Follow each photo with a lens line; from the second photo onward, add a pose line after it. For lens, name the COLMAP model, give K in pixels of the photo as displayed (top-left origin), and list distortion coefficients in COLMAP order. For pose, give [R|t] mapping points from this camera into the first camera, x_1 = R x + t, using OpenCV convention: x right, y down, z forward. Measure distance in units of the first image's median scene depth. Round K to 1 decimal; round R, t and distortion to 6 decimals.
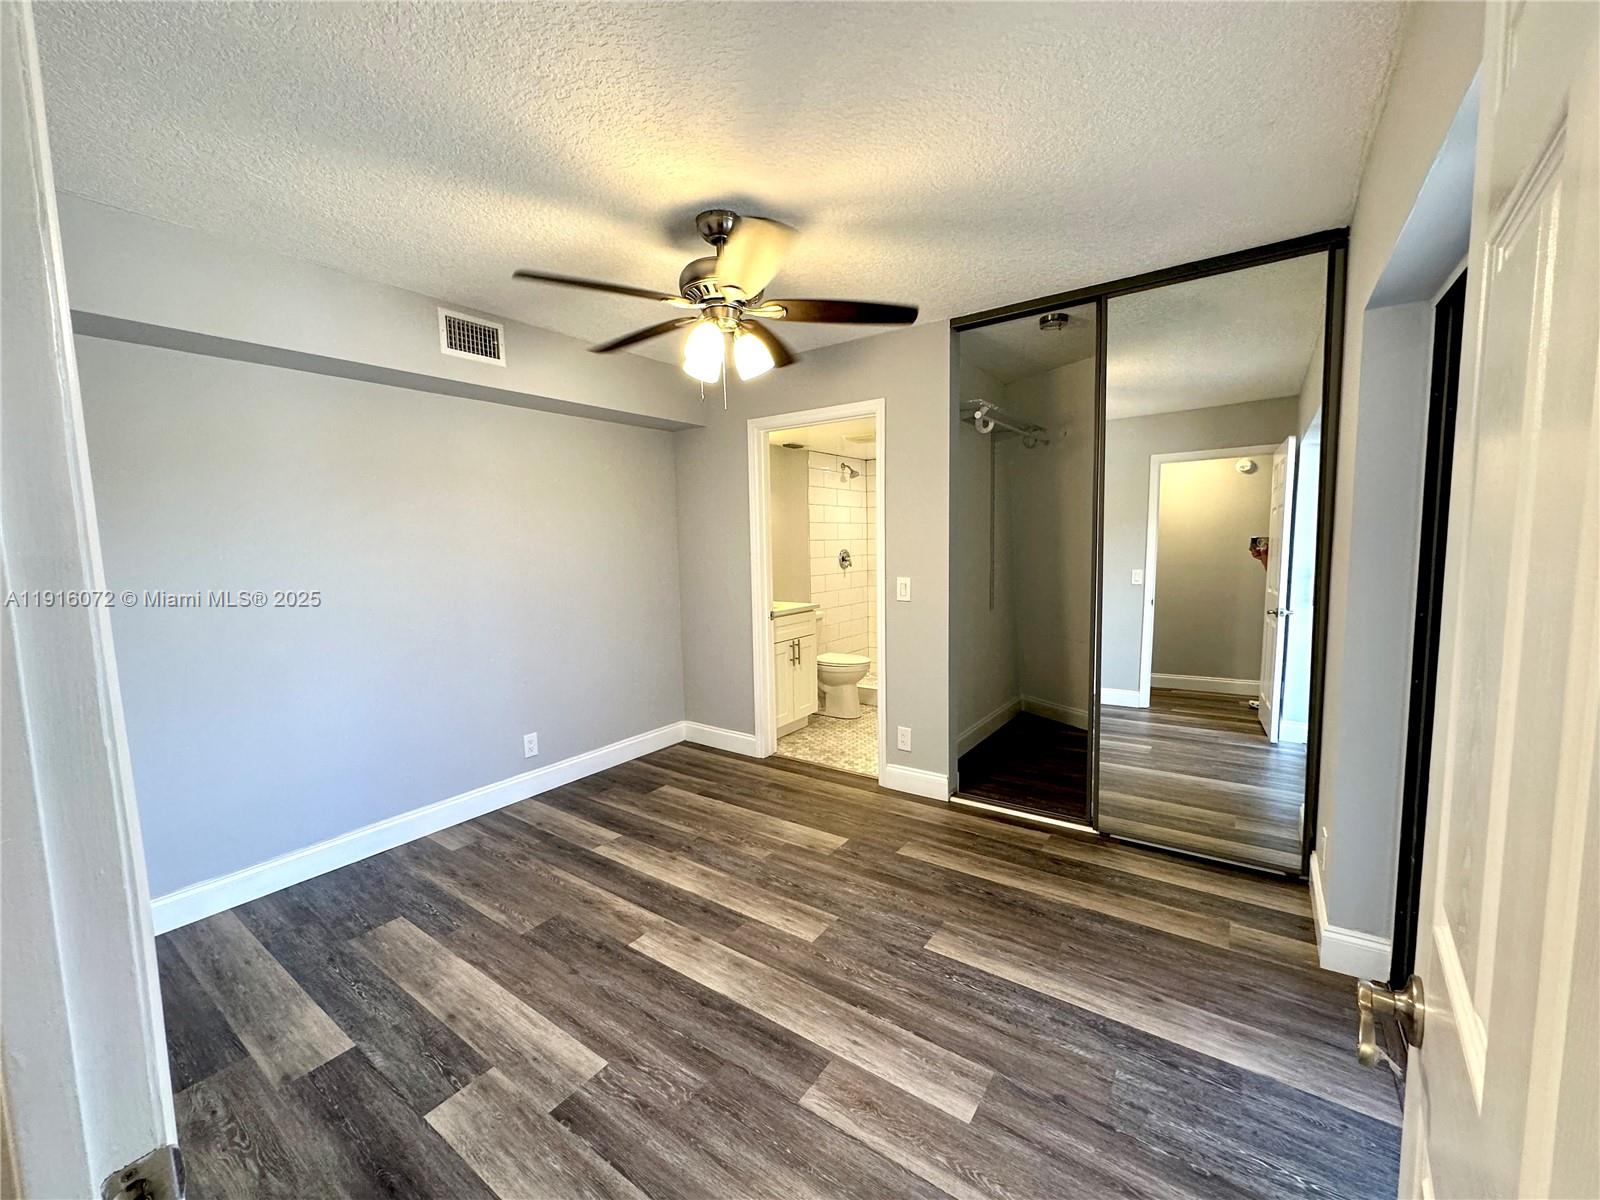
lens RADIAL K [[641.9, 0, 800.0], [0, 641.9, 600.0], [0, 0, 1]] dist [0.000786, -0.000025]
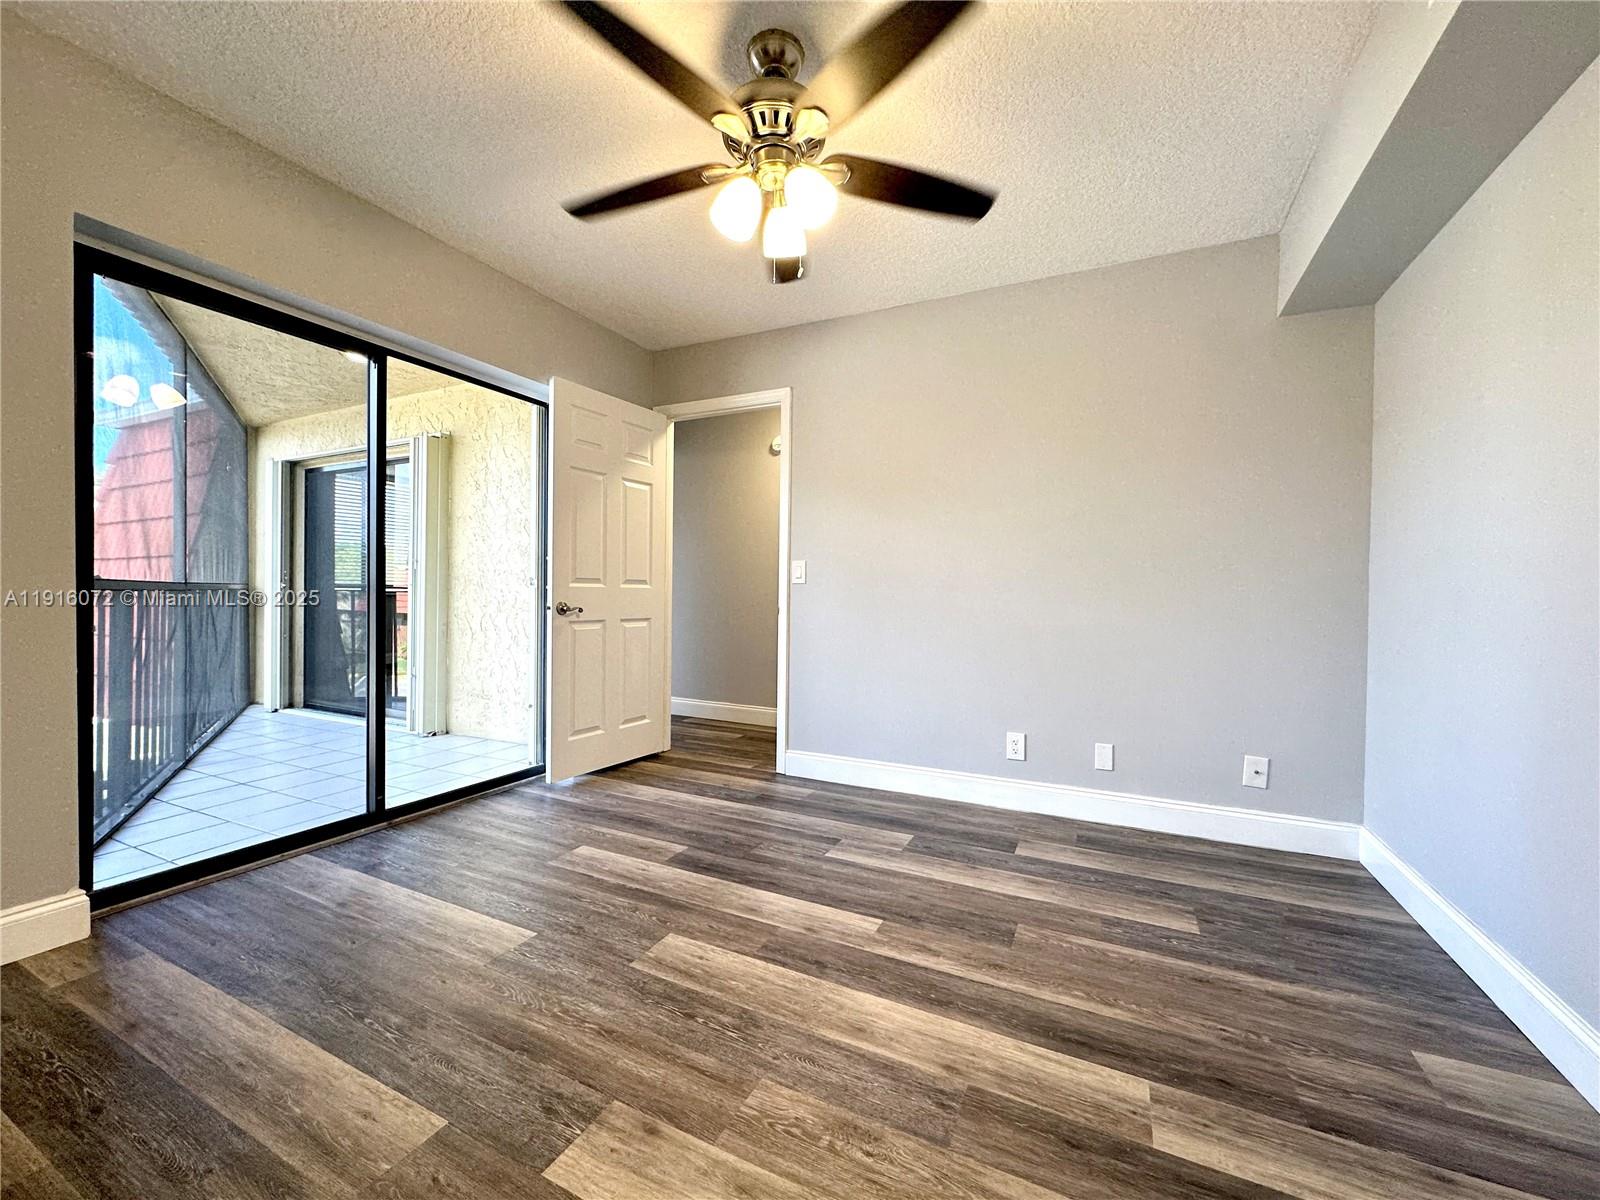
lens RADIAL K [[641.9, 0, 800.0], [0, 641.9, 600.0], [0, 0, 1]] dist [0.000786, -0.000025]
pose [[-0.987022, 0.010690, -0.160229, -0.018481], [-0.006853, 0.994069, 0.108536, 0.006593], [0.160439, 0.108225, -0.981095, 1.765752]]
